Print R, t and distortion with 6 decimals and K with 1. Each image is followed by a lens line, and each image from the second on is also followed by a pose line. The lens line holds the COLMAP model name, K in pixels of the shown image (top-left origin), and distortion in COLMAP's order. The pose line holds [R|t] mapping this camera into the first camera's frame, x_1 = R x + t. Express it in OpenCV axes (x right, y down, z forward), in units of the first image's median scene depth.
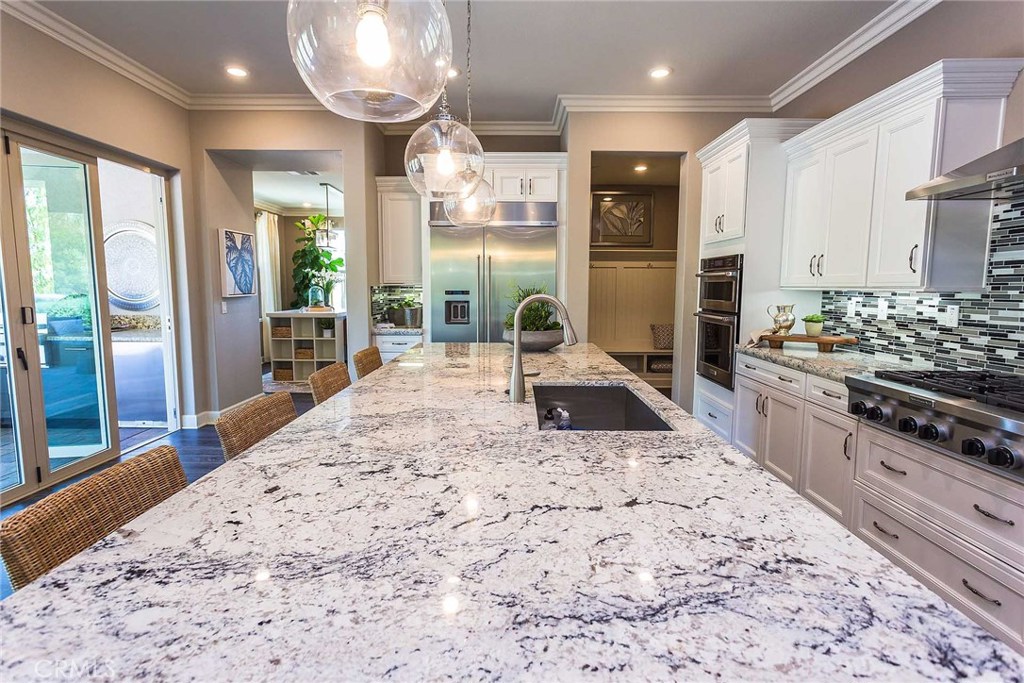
lens RADIAL K [[489.8, 0, 511.4], [0, 489.8, 336.9], [0, 0, 1]] dist [0.005631, -0.001337]
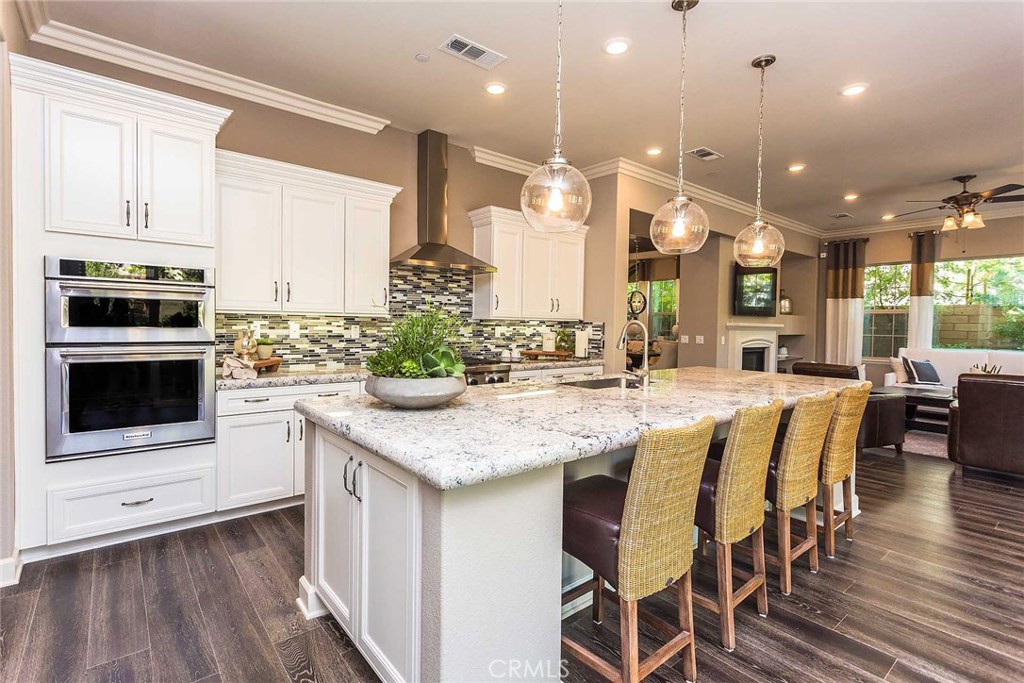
lens RADIAL K [[489.8, 0, 511.4], [0, 489.8, 339.2], [0, 0, 1]] dist [0.005631, -0.001337]
pose [[-0.650091, -0.023636, 0.759488, -0.609257], [0.069672, 0.993452, 0.090553, -0.119286], [-0.756655, 0.111783, -0.644187, 1.532077]]
